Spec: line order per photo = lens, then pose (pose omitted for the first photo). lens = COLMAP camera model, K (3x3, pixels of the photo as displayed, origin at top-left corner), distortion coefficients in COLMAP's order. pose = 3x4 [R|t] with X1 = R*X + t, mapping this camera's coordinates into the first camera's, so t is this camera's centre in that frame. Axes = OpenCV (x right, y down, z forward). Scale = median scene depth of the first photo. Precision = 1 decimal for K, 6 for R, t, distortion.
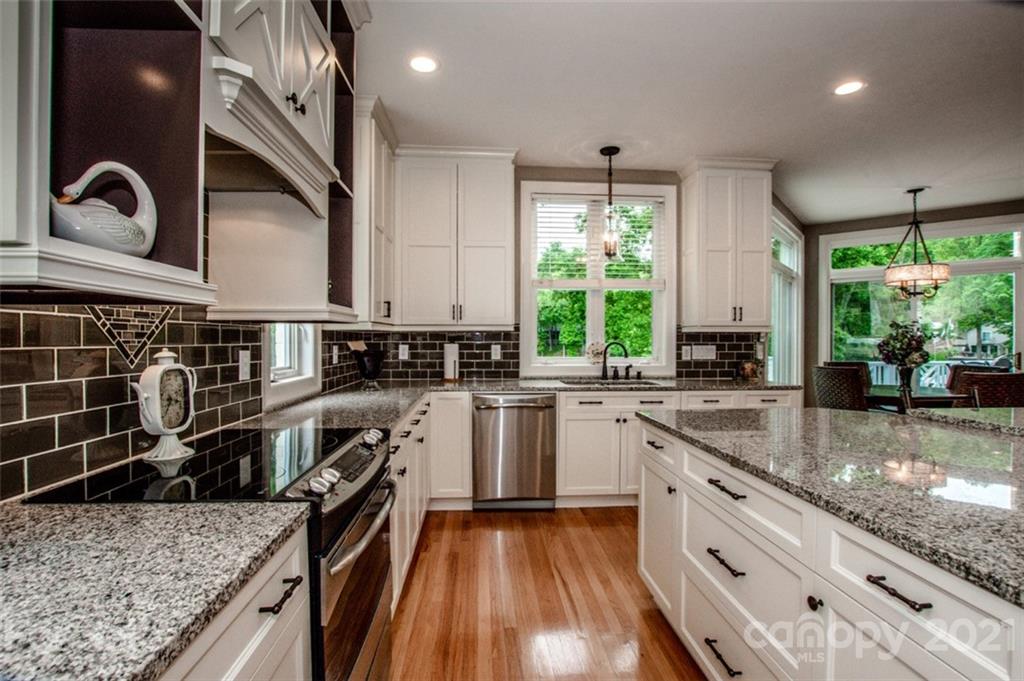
lens RADIAL K [[473.5, 0, 502.1], [0, 473.5, 340.2], [0, 0, 1]] dist [-0.034633, 0.000248]
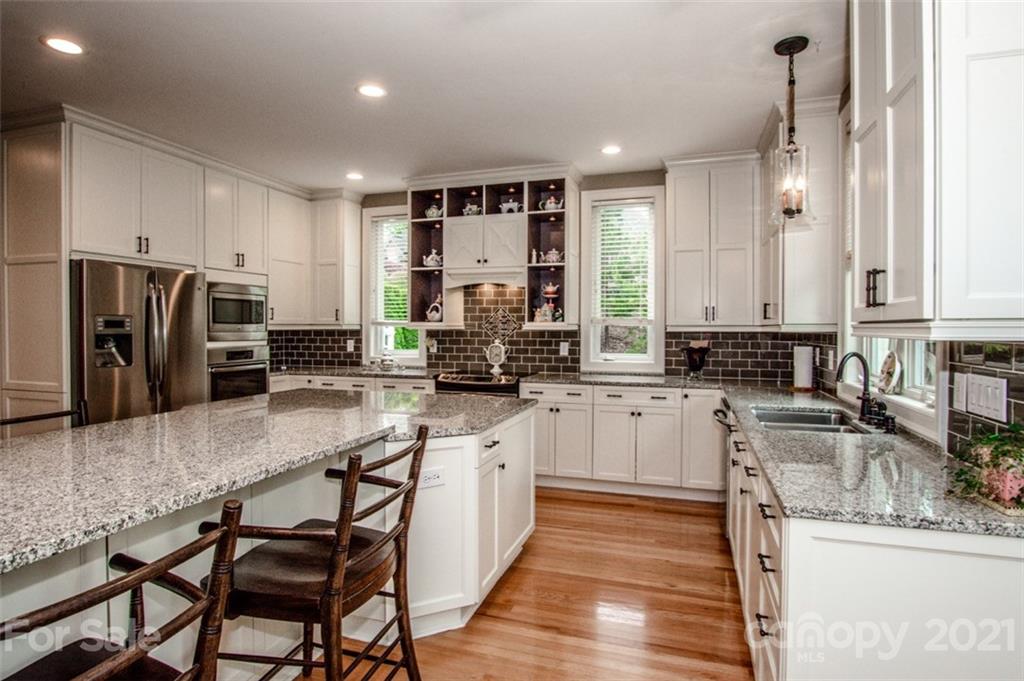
lens RADIAL K [[536.5, 0, 512.0], [0, 536.5, 340.5], [0, 0, 1]] dist [-0.029678, -0.000016]
pose [[-0.369880, 0.018041, -0.928904, 0.968338], [-0.006073, 0.999743, 0.021835, -0.020397], [0.929060, 0.013717, -0.369675, 0.864403]]
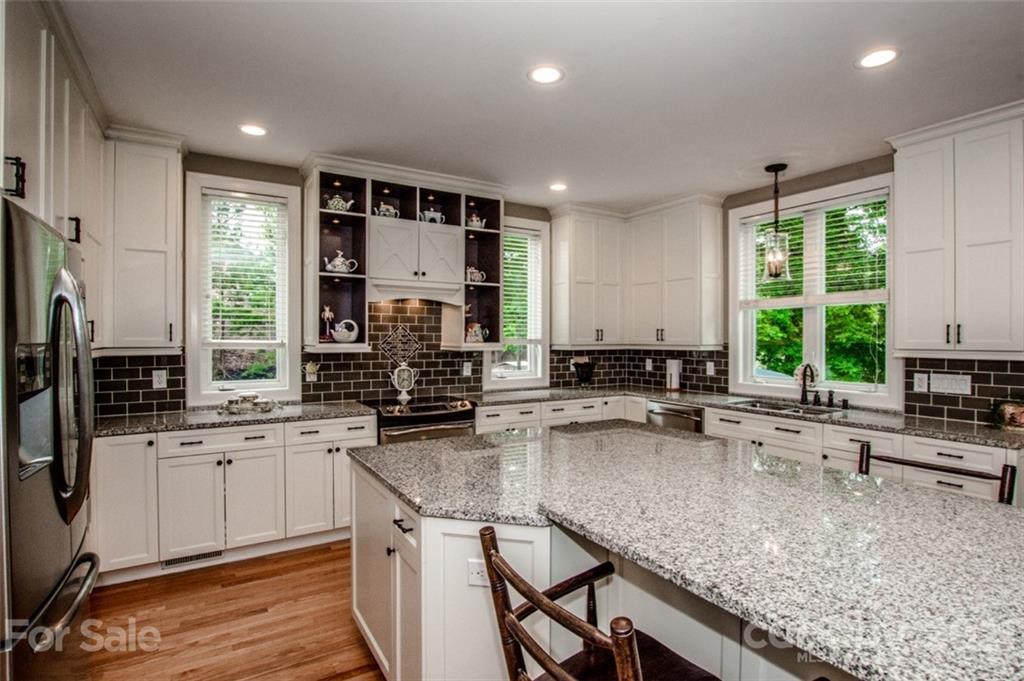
lens RADIAL K [[502.1, 0, 512.0], [0, 502.1, 340.5], [0, 0, 1]] dist [-0.028503, 0.000771]
pose [[0.471130, 0.005269, -0.882048, 0.824597], [-0.002453, 0.999986, 0.004663, -0.045955], [0.882060, -0.000033, 0.471136, 0.034144]]
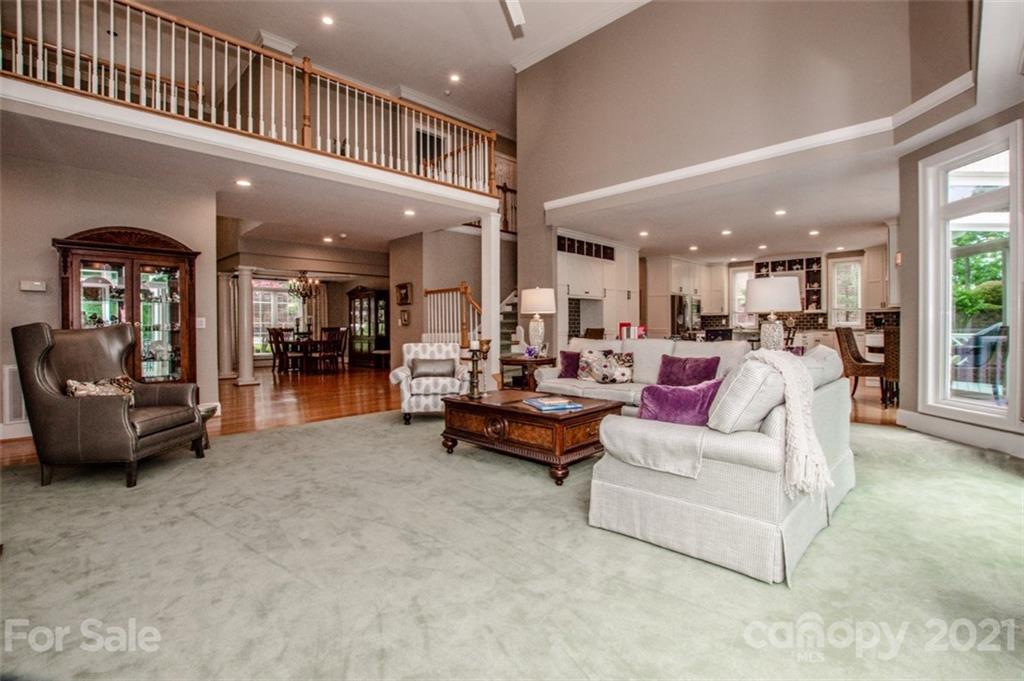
lens RADIAL K [[455.5, 0, 529.9], [0, 455.5, 339.3], [0, 0, 1]] dist [-0.028577, 0.005294]
pose [[-0.742224, 0.022619, -0.669770, 2.955775], [0.005443, 0.999601, 0.027726, 0.057890], [0.670130, 0.016933, -0.742051, 1.377336]]
